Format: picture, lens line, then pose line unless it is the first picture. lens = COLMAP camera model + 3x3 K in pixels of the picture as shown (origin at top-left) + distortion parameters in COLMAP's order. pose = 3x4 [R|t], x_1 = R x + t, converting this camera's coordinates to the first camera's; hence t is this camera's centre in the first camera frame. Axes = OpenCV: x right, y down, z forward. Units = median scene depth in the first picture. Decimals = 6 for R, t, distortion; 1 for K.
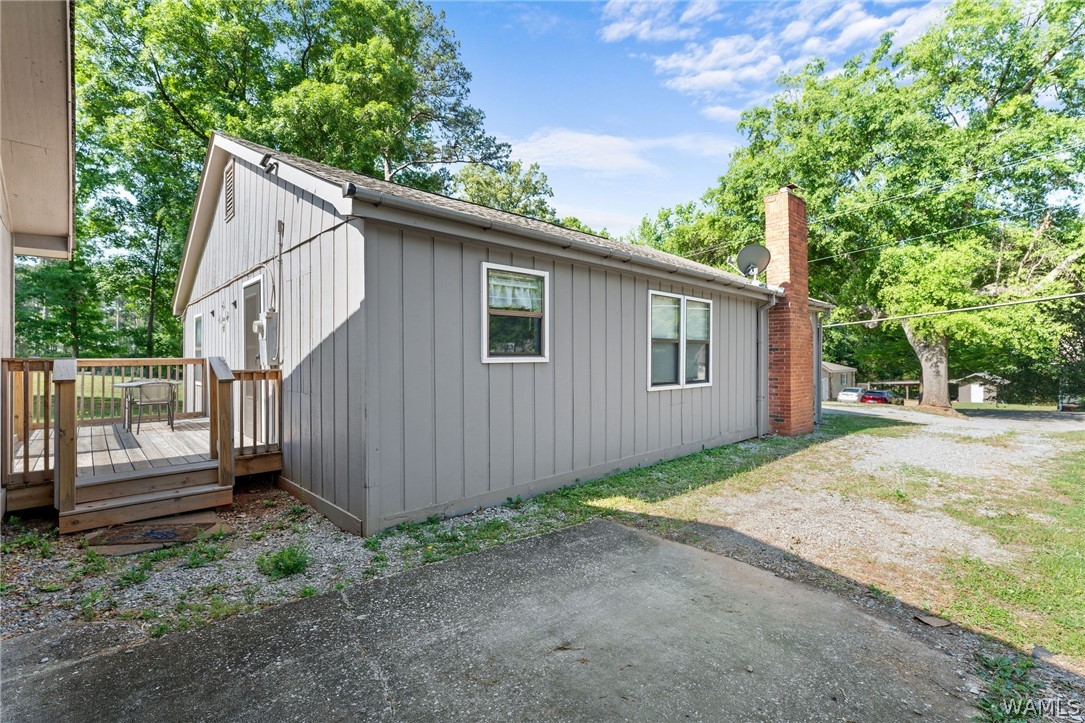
lens RADIAL K [[471.7, 0, 542.5], [0, 471.7, 361.5], [0, 0, 1]] dist [-0.000465, 0.000288]
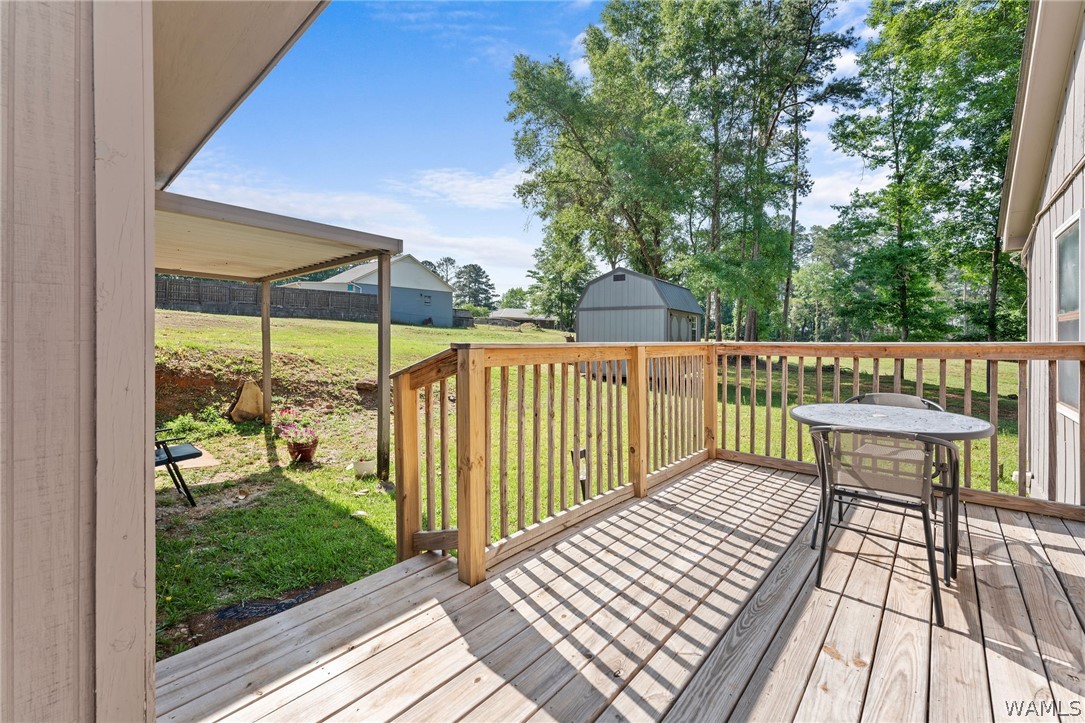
lens RADIAL K [[451.6, 0, 521.5], [0, 451.6, 336.0], [0, 0, 1]] dist [0.000293, 0.000018]
pose [[0.059917, -0.001794, -0.998202, -0.145462], [-0.011079, 0.999936, -0.002462, -0.002625], [0.998142, 0.011207, 0.059893, 0.199680]]
